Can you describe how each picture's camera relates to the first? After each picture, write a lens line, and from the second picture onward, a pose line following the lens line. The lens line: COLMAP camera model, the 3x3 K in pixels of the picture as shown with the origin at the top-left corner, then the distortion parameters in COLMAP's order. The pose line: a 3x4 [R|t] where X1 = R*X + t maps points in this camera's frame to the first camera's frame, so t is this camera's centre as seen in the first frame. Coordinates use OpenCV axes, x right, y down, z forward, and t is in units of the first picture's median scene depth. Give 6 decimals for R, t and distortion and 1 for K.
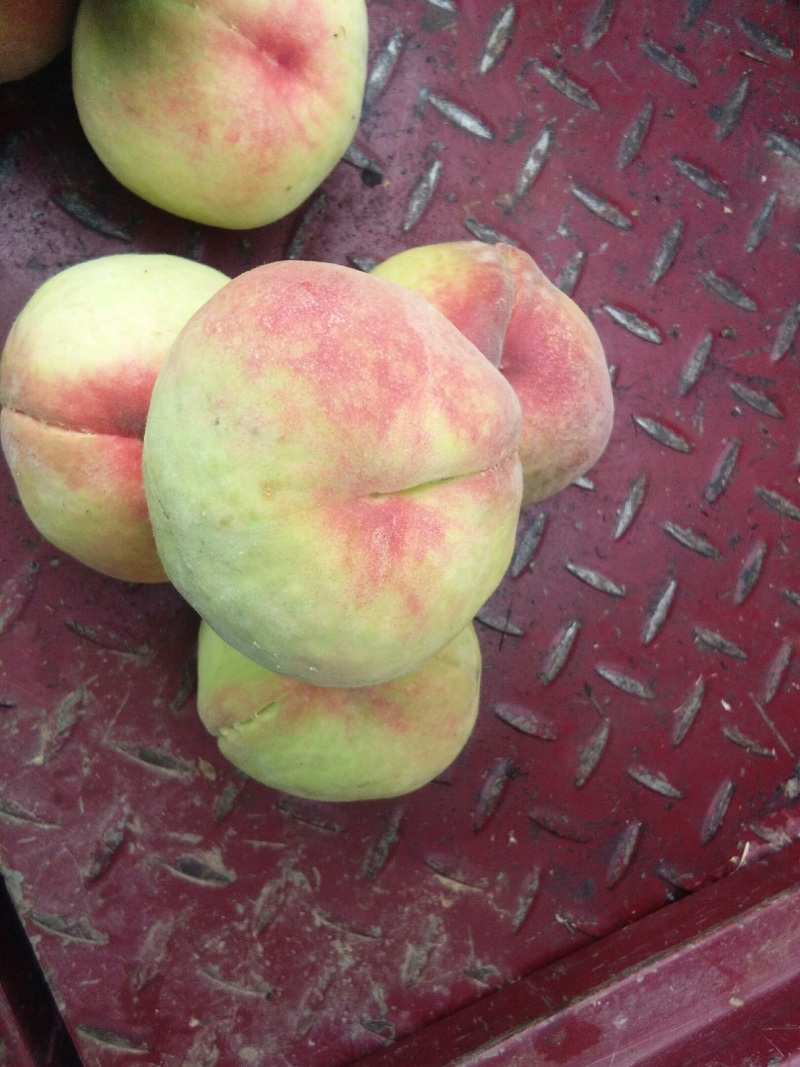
lens RADIAL K [[876.8, 0, 406.6], [0, 876.8, 538.8], [0, 0, 1]] dist [0.057508, -0.086904]
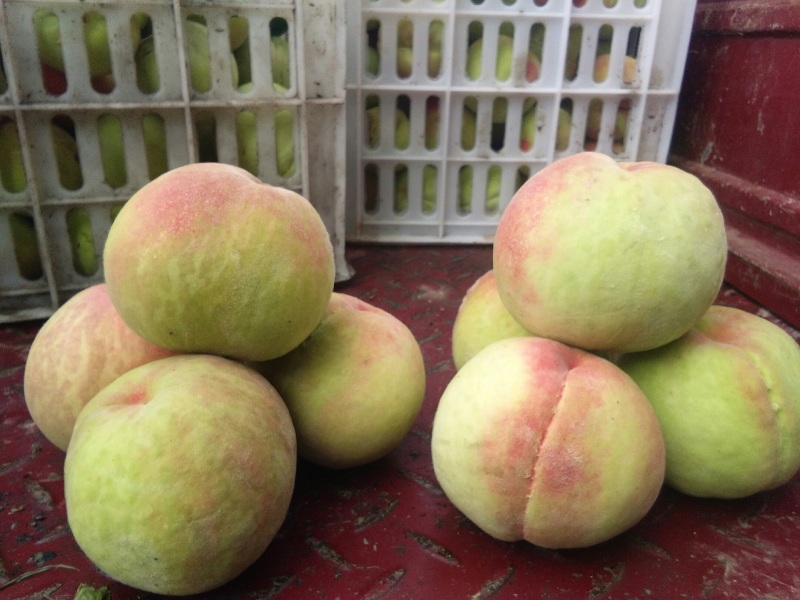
lens RADIAL K [[657.4, 0, 401.8], [0, 657.4, 297.2], [0, 0, 1]] dist [0.057508, -0.086904]
pose [[0.249193, -0.568707, 0.783884, -1.225996], [0.961737, 0.050154, -0.269345, -0.091927], [0.113863, 0.821009, 0.559445, 0.213389]]
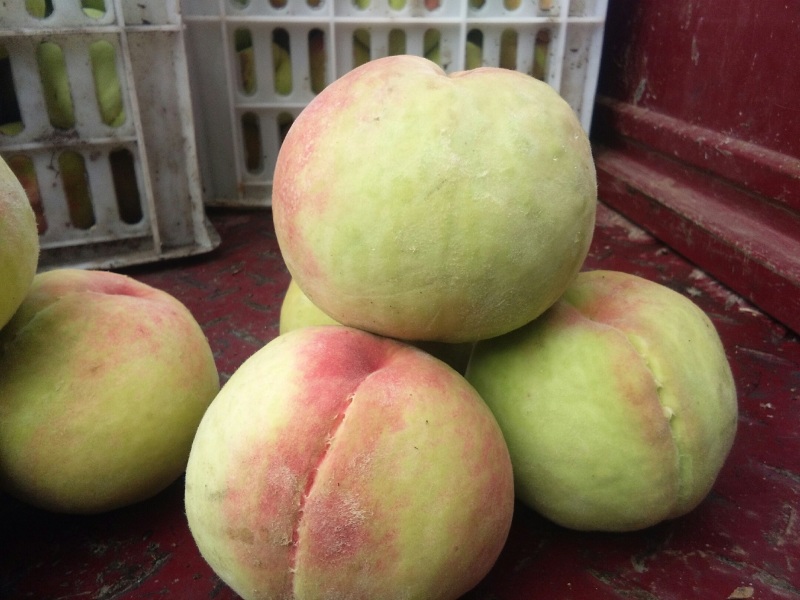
lens RADIAL K [[657.4, 0, 401.2], [0, 657.4, 295.0], [0, 0, 1]] dist [0.057508, -0.086904]
pose [[0.202634, -0.610218, 0.765881, -0.851837], [0.971620, 0.027813, -0.234907, 0.109280], [0.122044, 0.791745, 0.598536, 0.460415]]
